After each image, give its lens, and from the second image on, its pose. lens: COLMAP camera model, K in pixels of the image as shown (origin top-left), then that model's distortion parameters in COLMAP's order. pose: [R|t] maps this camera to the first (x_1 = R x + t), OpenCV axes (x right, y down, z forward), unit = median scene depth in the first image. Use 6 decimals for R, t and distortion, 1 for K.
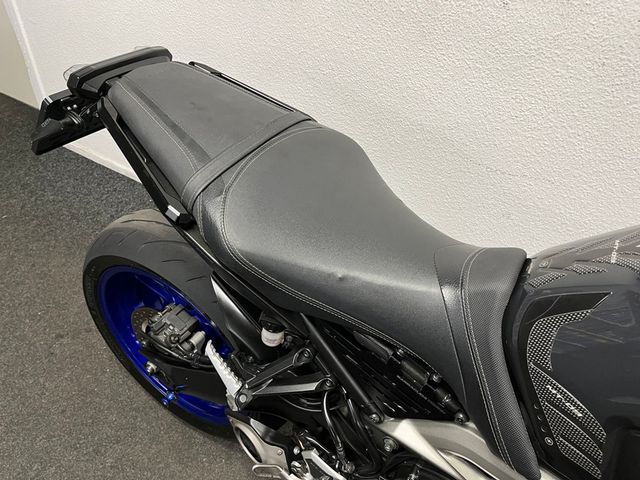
lens RADIAL K [[485.4, 0, 321.0], [0, 485.4, 240.6], [0, 0, 1]] dist [0.014125, -0.020376]
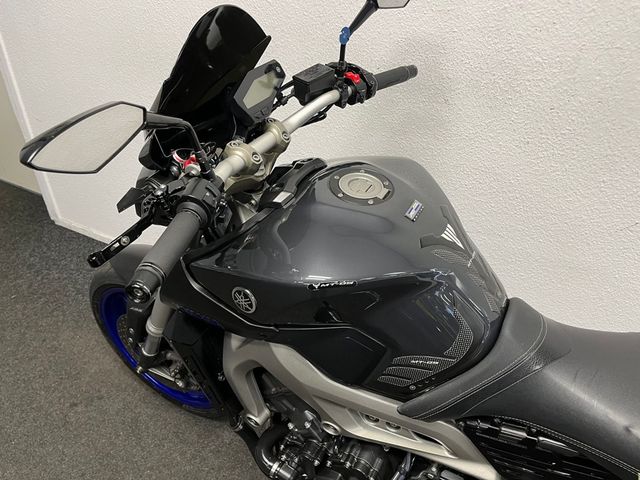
lens RADIAL K [[485.4, 0, 322.3], [0, 485.4, 242.5], [0, 0, 1]] dist [0.014125, -0.020376]
pose [[0.997053, -0.065220, 0.040399, -0.009222], [0.069296, 0.991576, -0.109433, -0.003169], [-0.032921, 0.111910, 0.993173, -0.113377]]
